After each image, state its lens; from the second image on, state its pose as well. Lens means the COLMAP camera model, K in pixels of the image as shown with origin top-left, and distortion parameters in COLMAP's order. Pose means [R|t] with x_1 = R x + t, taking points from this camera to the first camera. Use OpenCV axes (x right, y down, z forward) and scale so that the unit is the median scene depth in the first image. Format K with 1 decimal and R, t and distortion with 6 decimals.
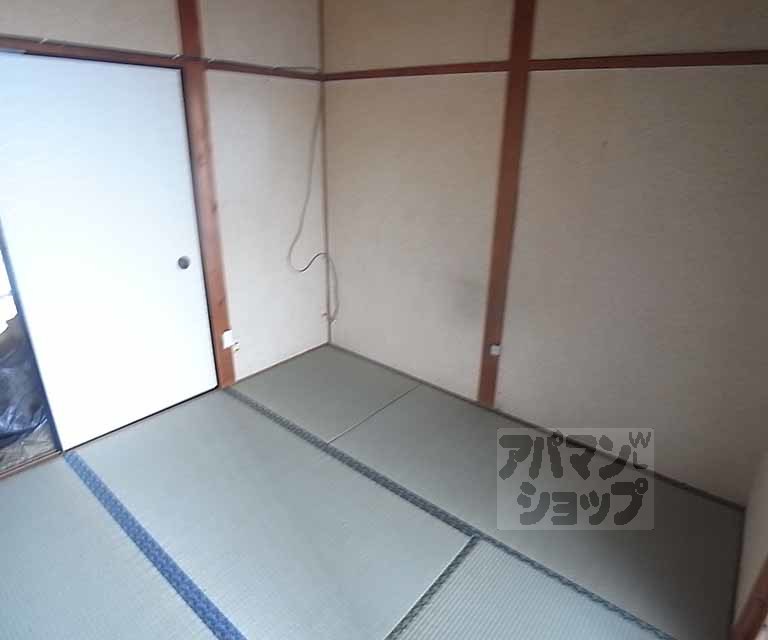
lens RADIAL K [[492.6, 0, 383.7], [0, 492.6, 293.7], [0, 0, 1]] dist [-0.006047, -0.002966]
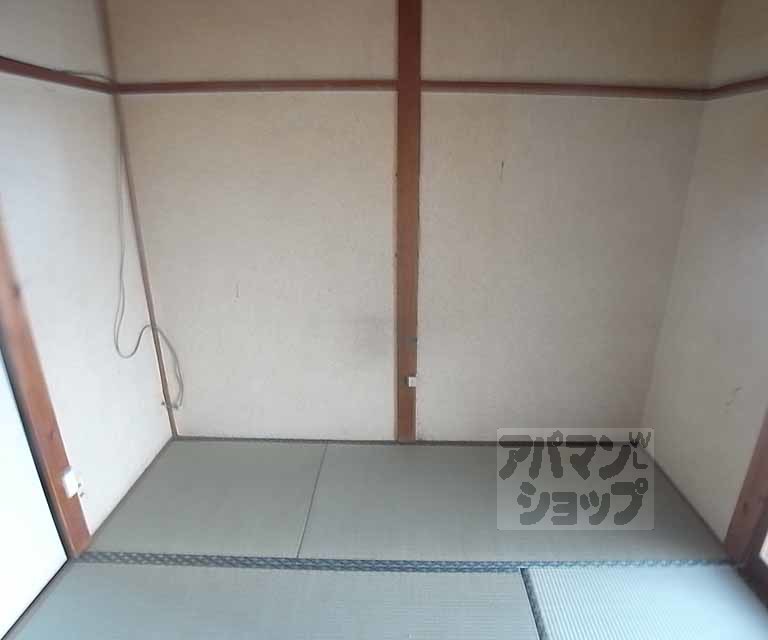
lens RADIAL K [[485.1, 0, 395.9], [0, 485.1, 323.1], [0, 0, 1]] dist [-0.071482, 0.026336]
pose [[0.781907, -0.225058, 0.581351, -0.292227], [0.213342, 0.972853, 0.089679, -0.080023], [-0.585752, 0.053906, 0.808695, 0.227229]]
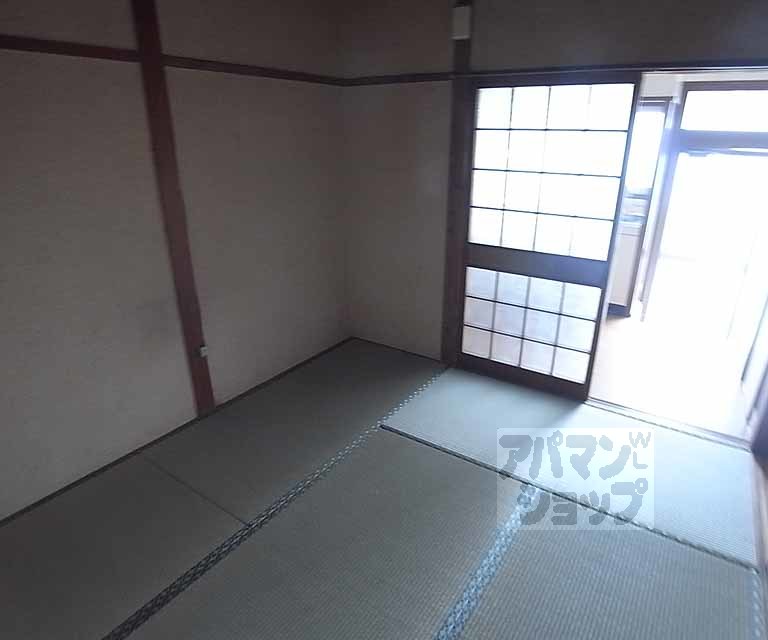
lens RADIAL K [[485.1, 0, 395.9], [0, 485.1, 323.1], [0, 0, 1]] dist [-0.071482, 0.026336]
pose [[-0.103769, -0.385188, 0.916985, -0.614712], [0.311453, 0.863009, 0.397760, -0.180550], [-0.944579, 0.326873, 0.030414, 0.536158]]
